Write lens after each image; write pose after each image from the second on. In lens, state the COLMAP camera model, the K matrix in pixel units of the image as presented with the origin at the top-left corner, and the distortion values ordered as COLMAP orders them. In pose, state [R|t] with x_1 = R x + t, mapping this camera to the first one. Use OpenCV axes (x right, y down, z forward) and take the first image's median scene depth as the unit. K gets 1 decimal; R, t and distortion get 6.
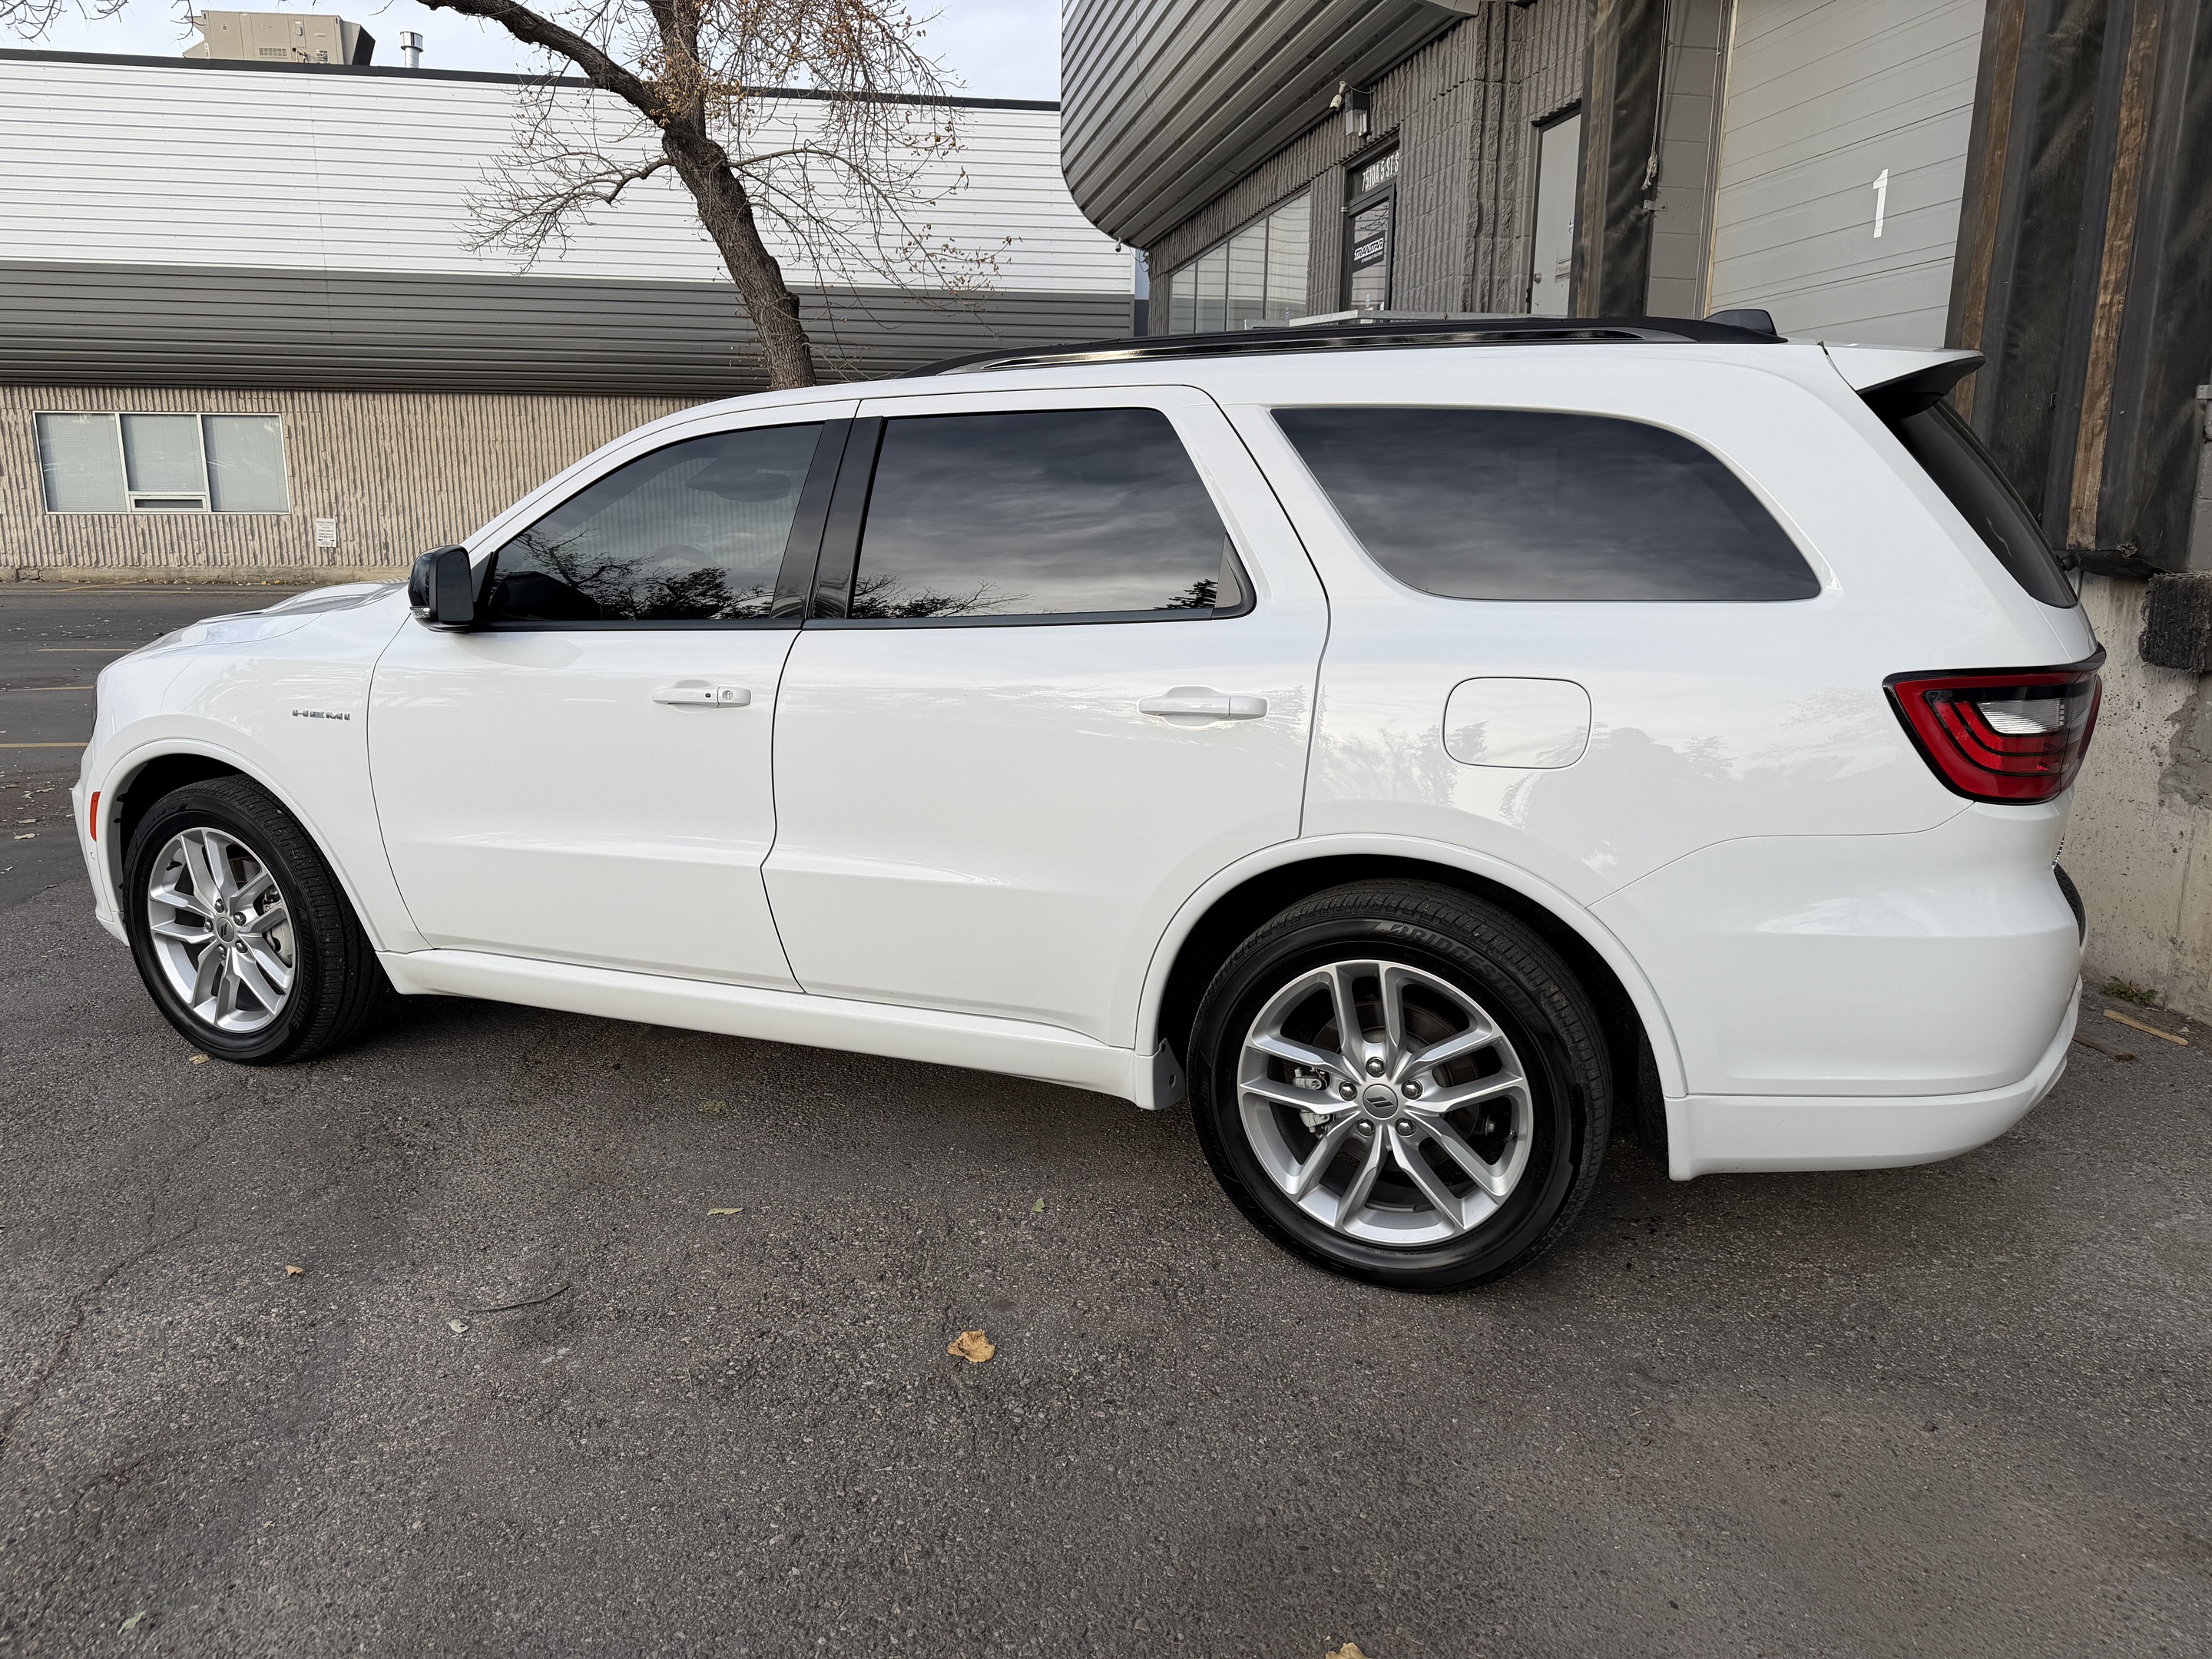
lens RADIAL K [[1559.3, 0, 1097.2], [0, 1559.3, 830.9], [0, 0, 1]] dist [0.017492, -0.013775]
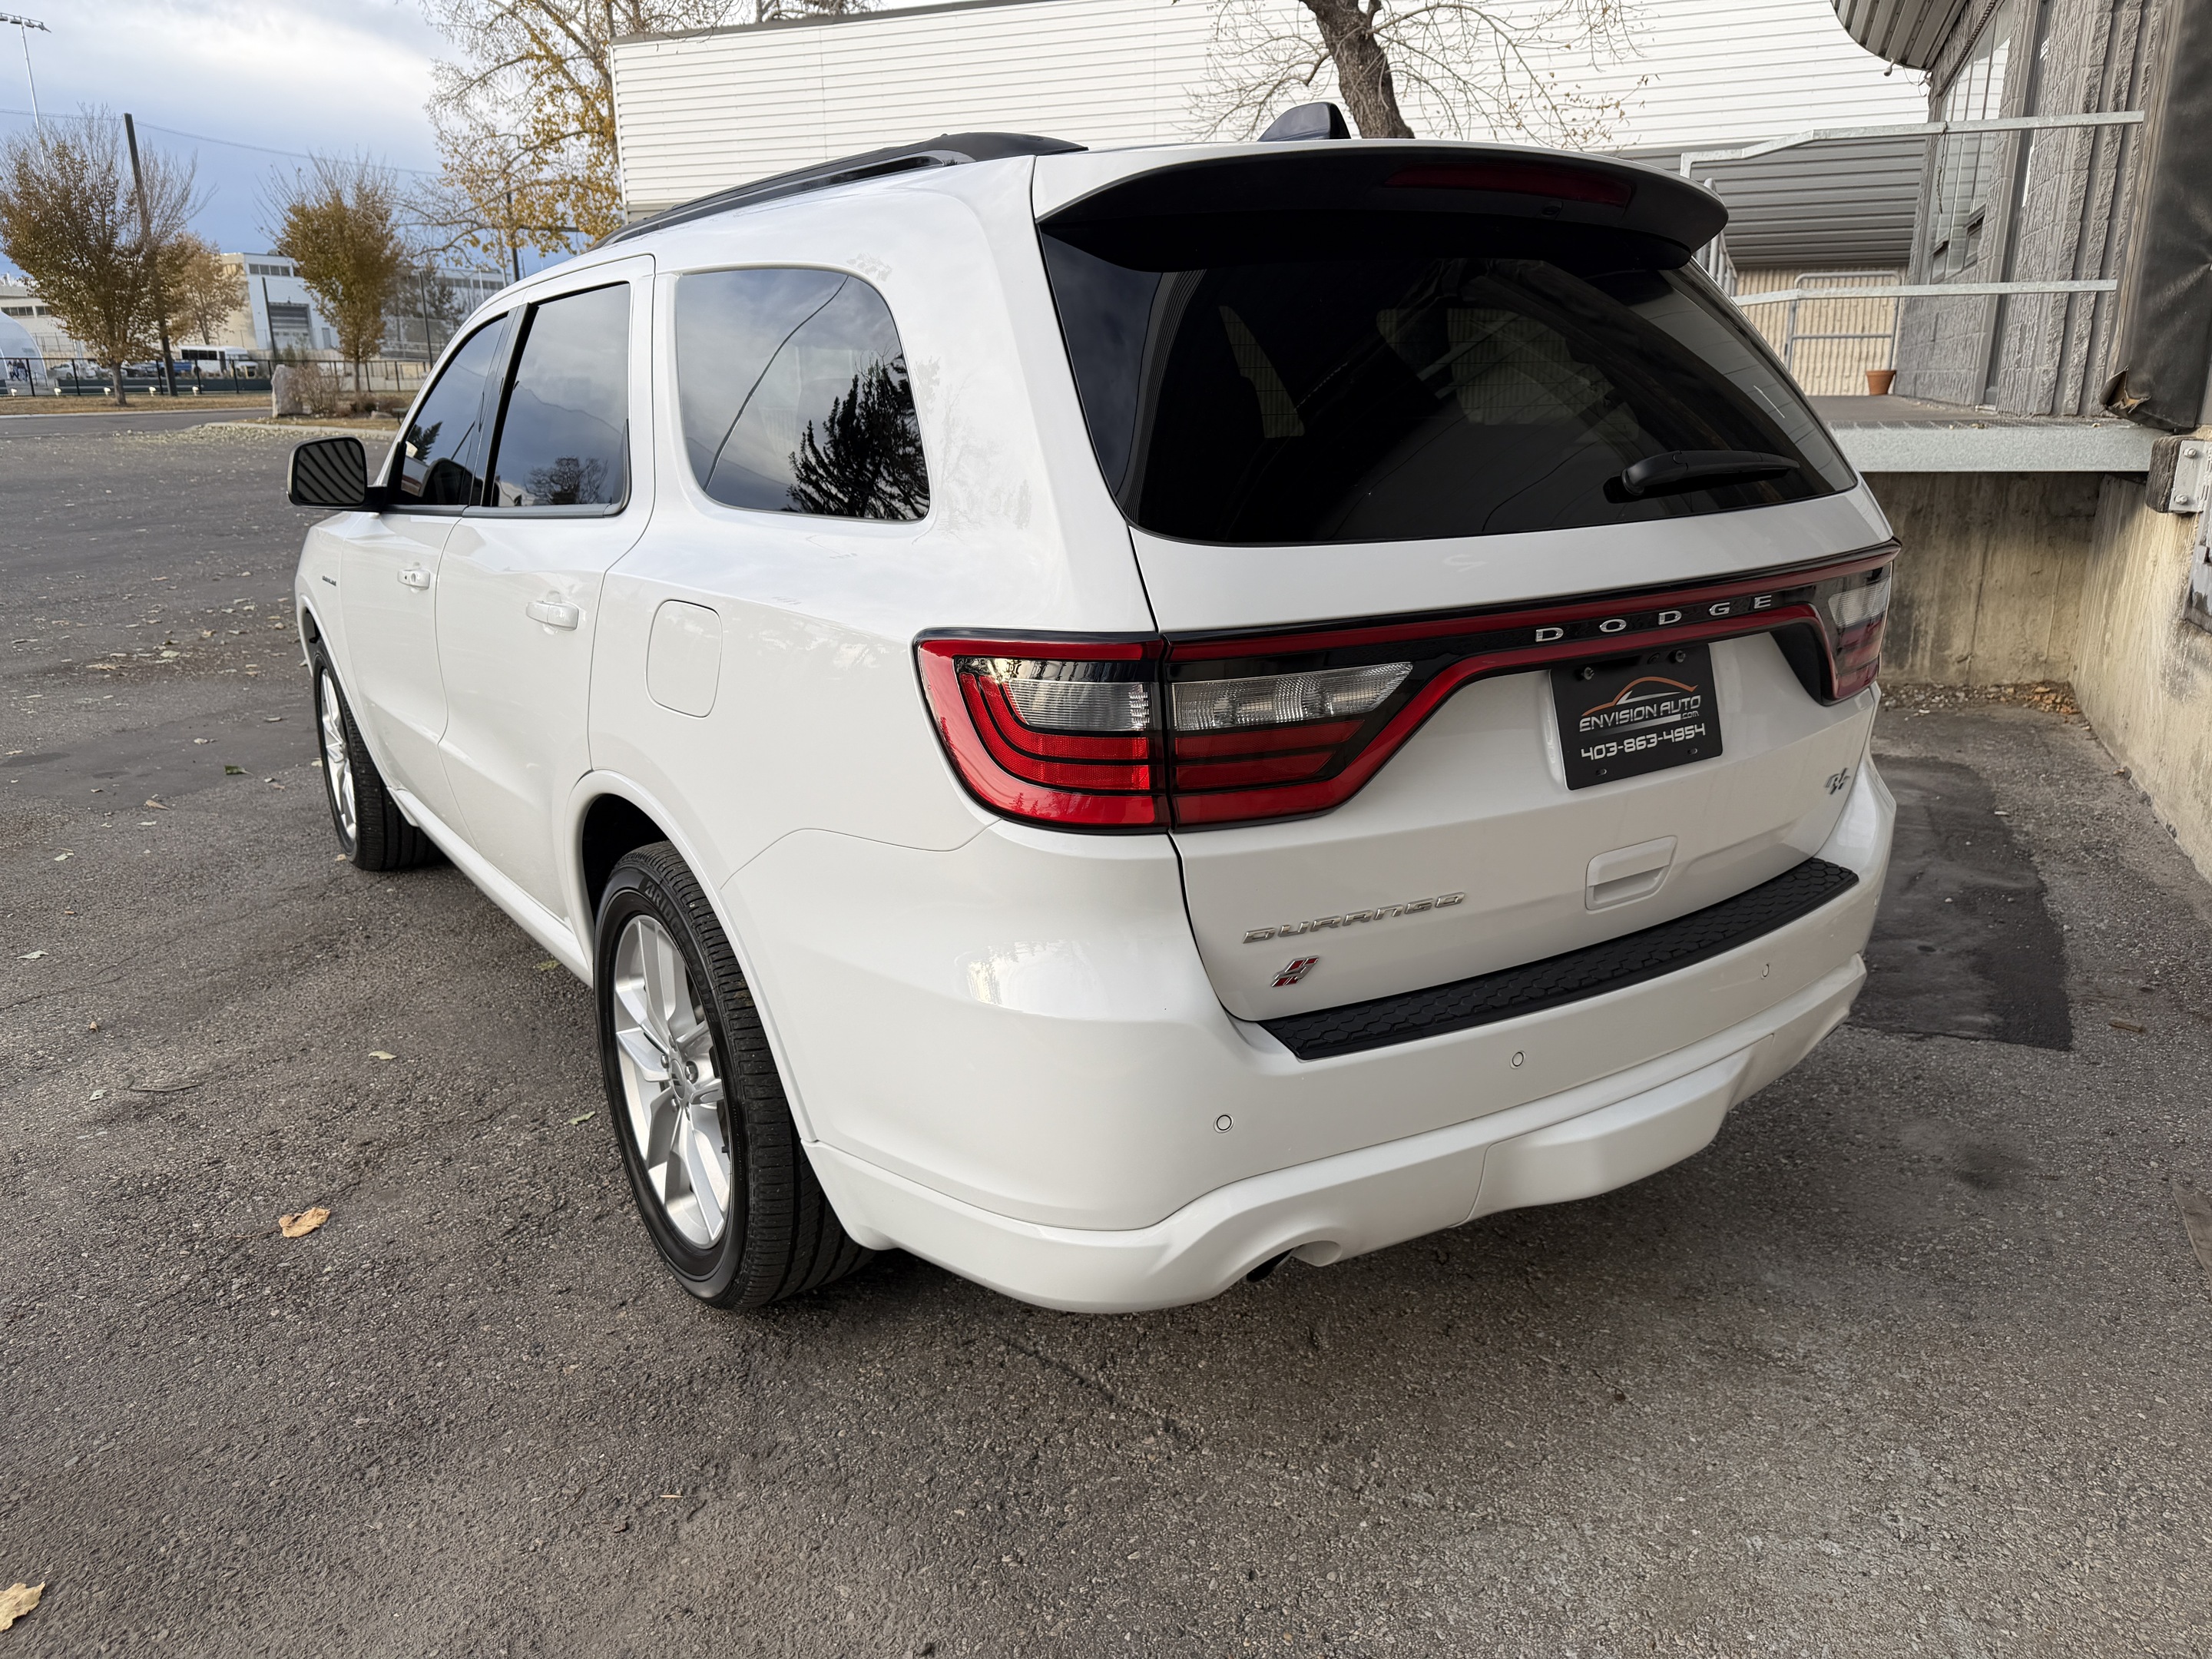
lens RADIAL K [[1559.3, 0, 1116.5], [0, 1559.3, 826.9], [0, 0, 1]] dist [0.017492, -0.013775]
pose [[0.848247, 0.131853, -0.512925, 0.379122], [-0.097219, 0.990821, 0.093926, -0.035476], [0.520602, -0.029806, 0.853279, 0.169526]]
